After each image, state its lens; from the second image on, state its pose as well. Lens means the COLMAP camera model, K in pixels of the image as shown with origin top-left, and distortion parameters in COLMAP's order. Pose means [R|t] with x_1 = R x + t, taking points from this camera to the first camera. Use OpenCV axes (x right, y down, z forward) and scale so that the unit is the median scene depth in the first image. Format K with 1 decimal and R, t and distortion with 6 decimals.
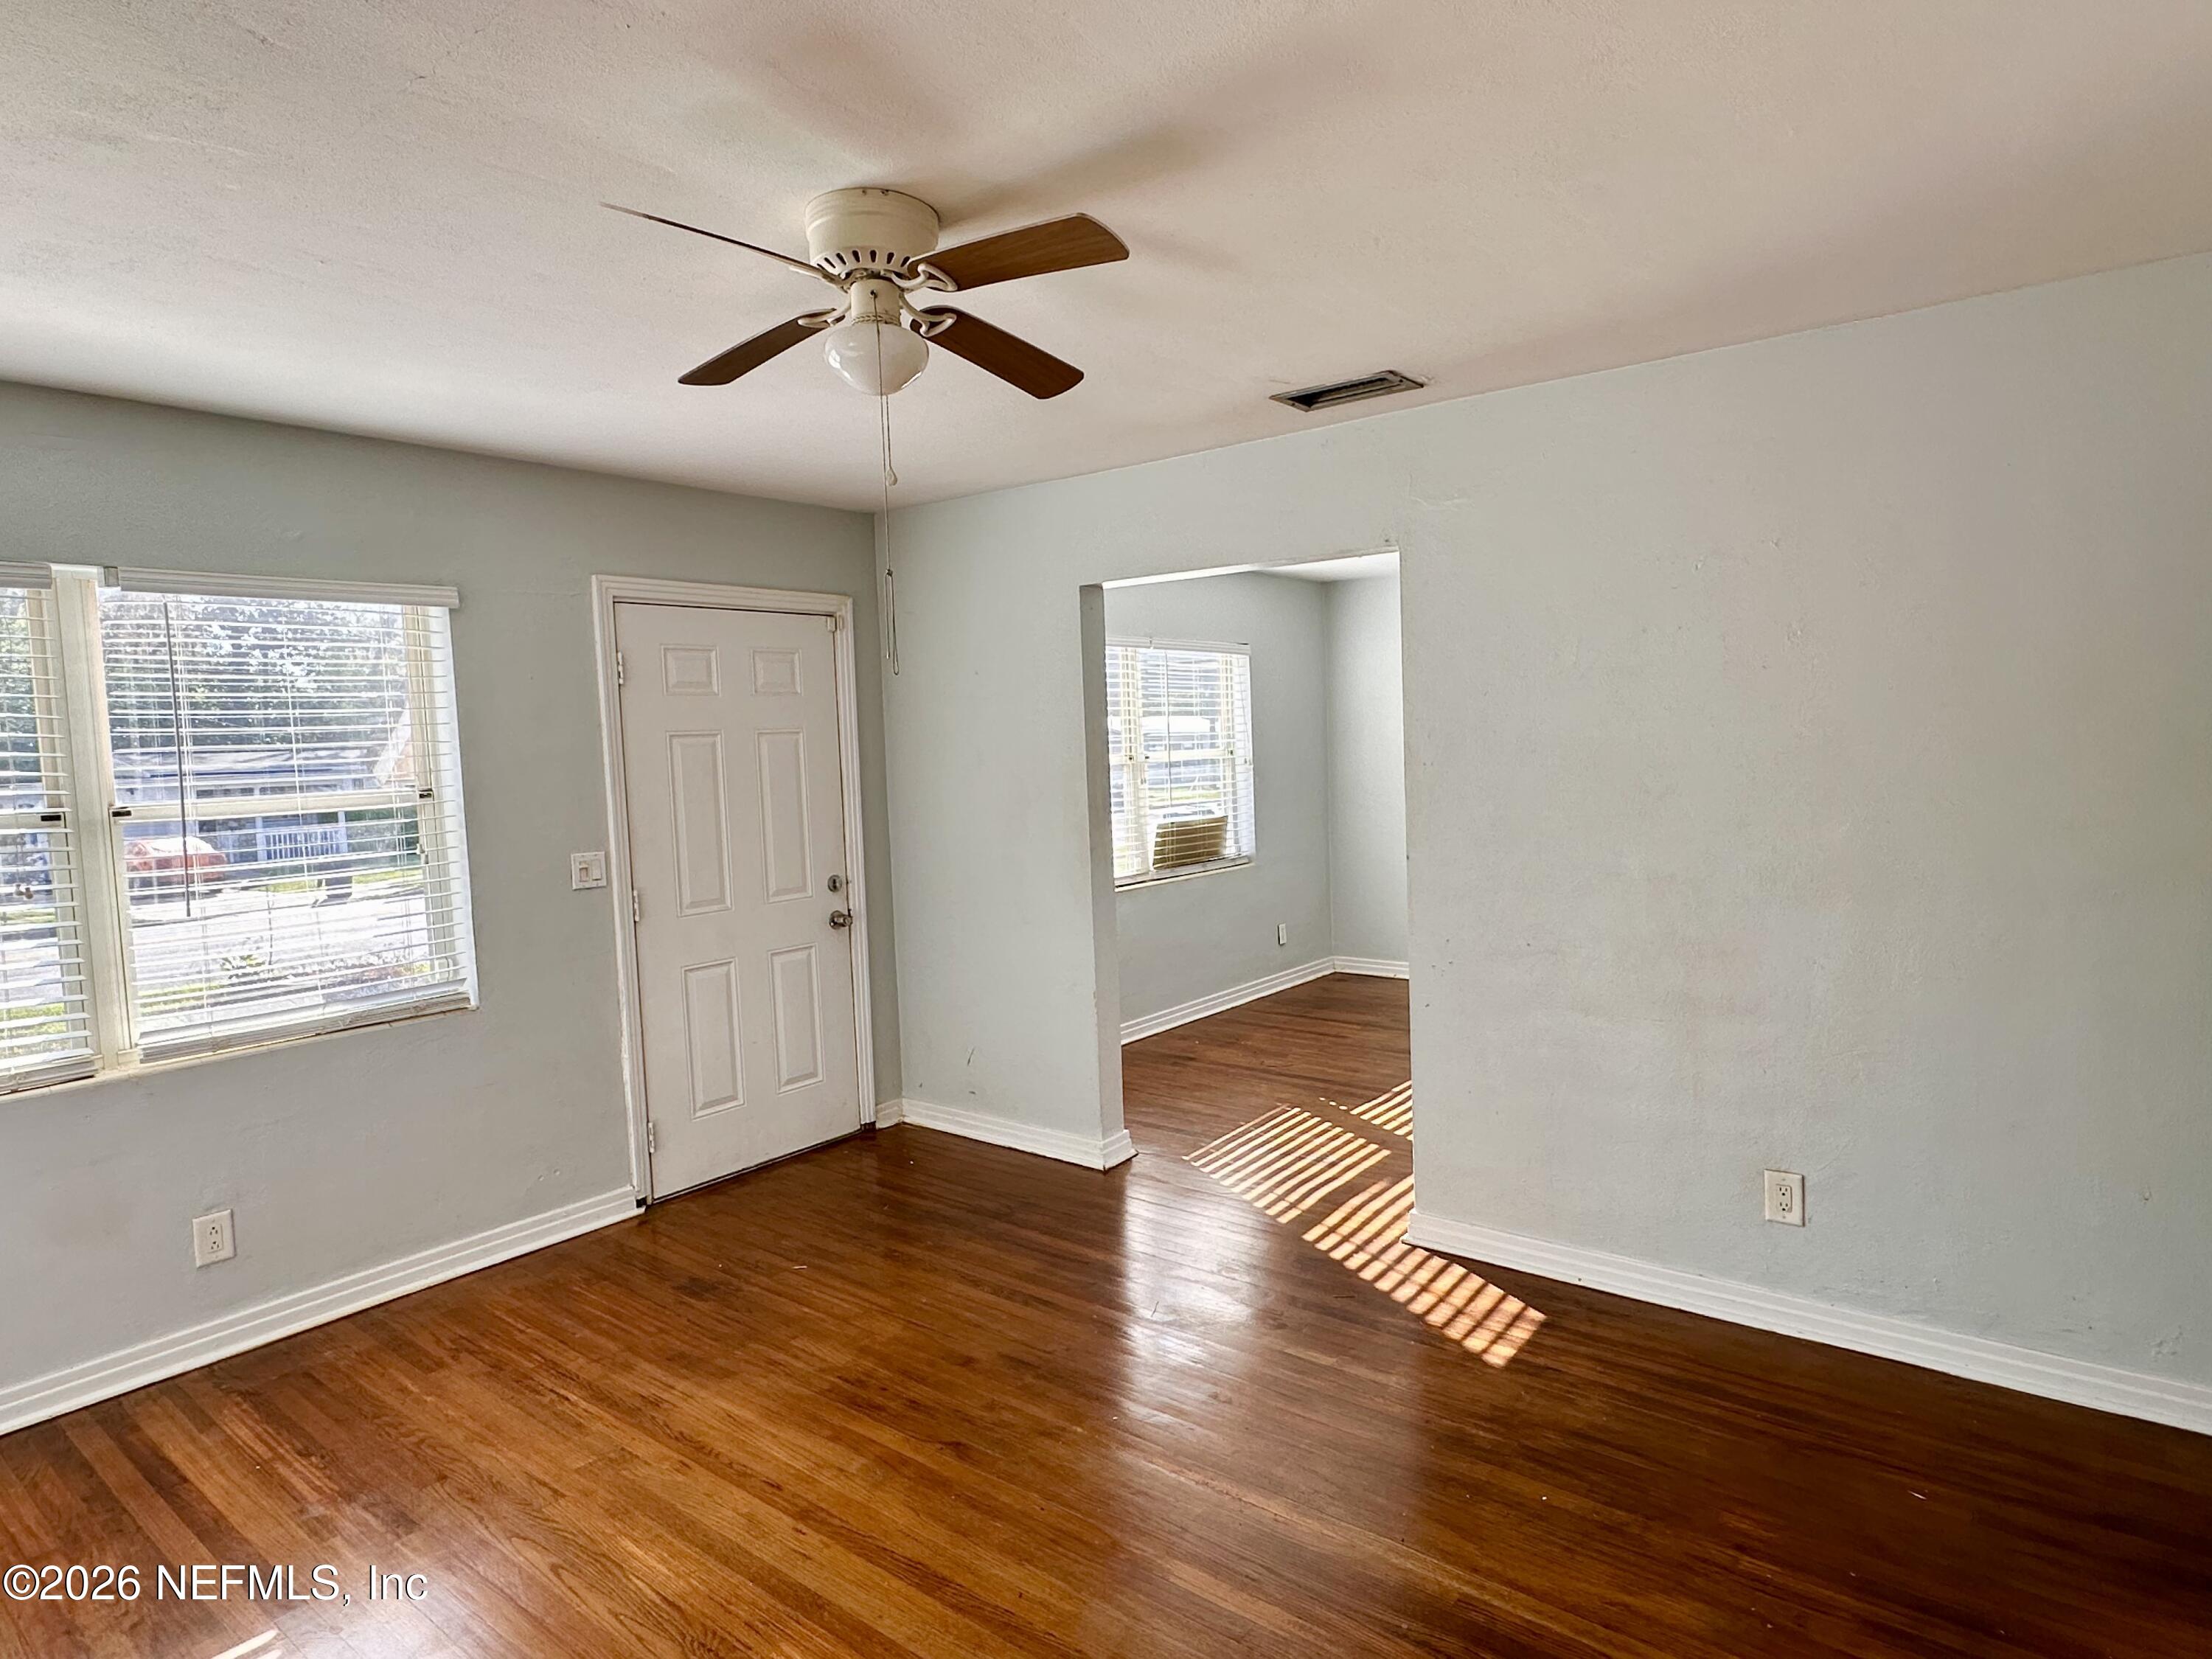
lens RADIAL K [[1245.9, 0, 1102.6], [0, 1245.9, 825.7], [0, 0, 1]] dist [-0.004855, -0.000213]
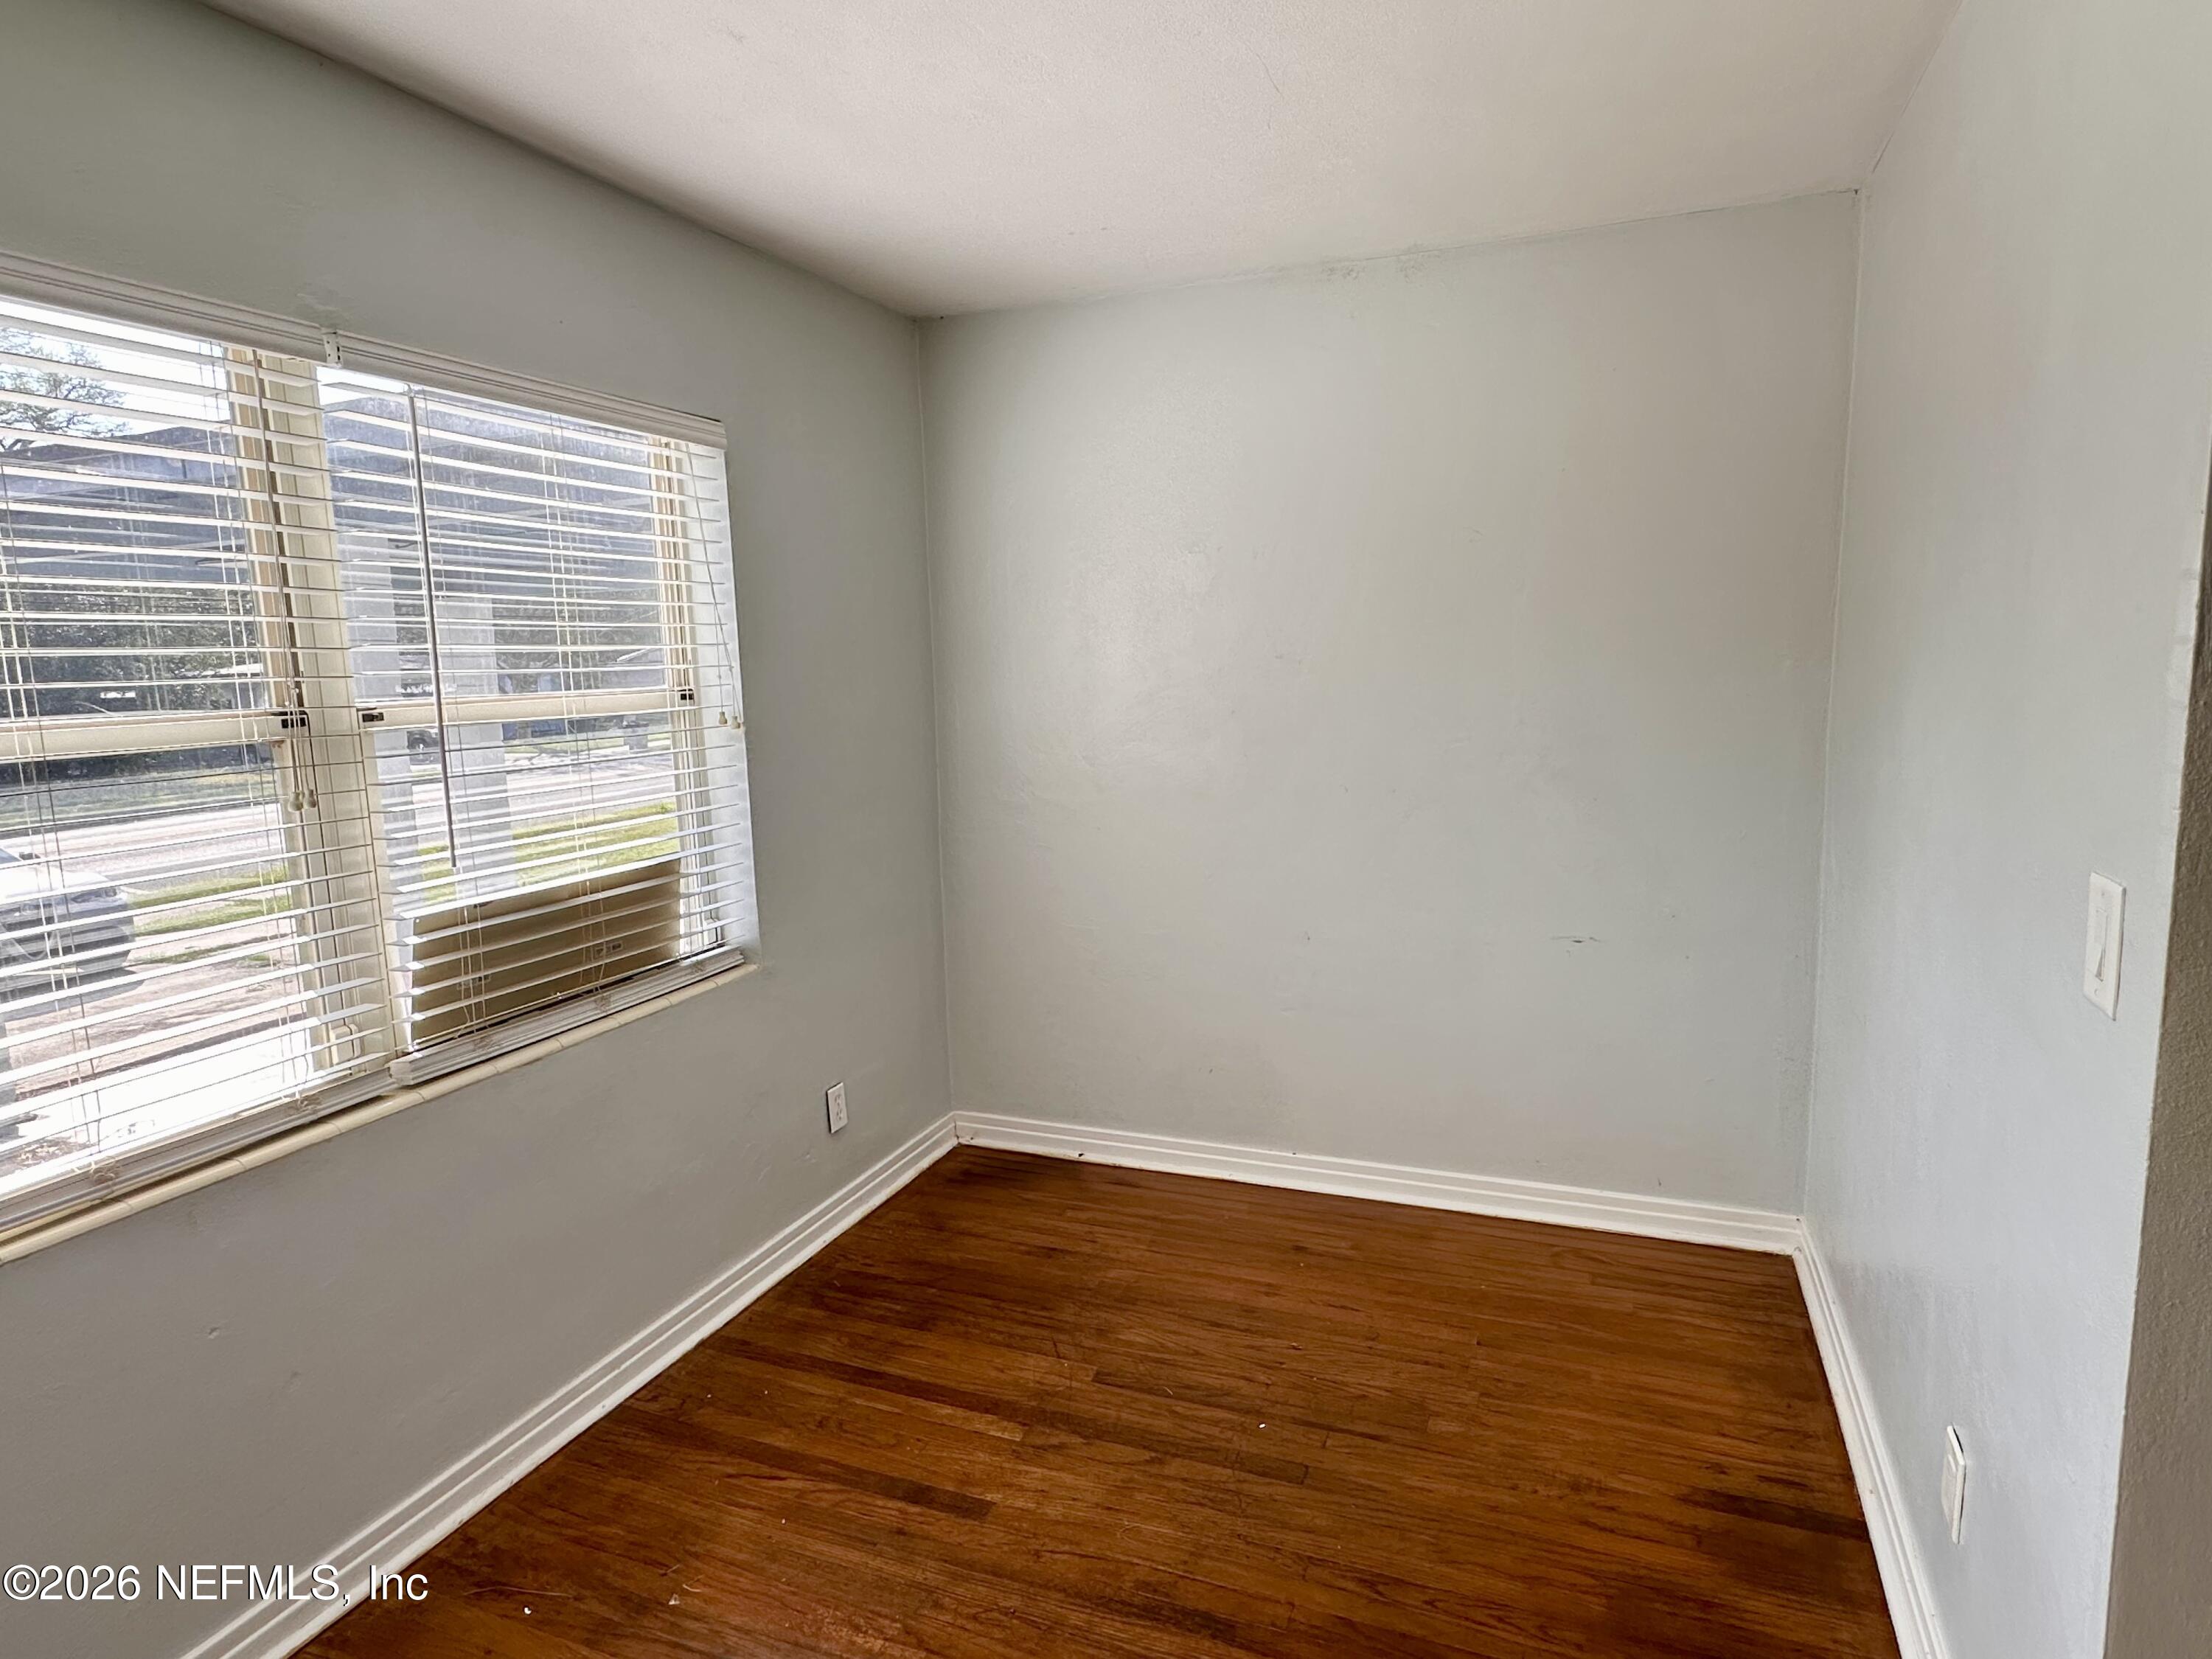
lens RADIAL K [[1245.9, 0, 1102.6], [0, 1245.9, 825.7], [0, 0, 1]] dist [-0.004855, -0.000213]
pose [[0.952377, -0.034149, 0.303006, 0.171869], [0.018274, 0.998315, 0.055076, -0.059687], [-0.304376, -0.046916, 0.951396, 0.921995]]
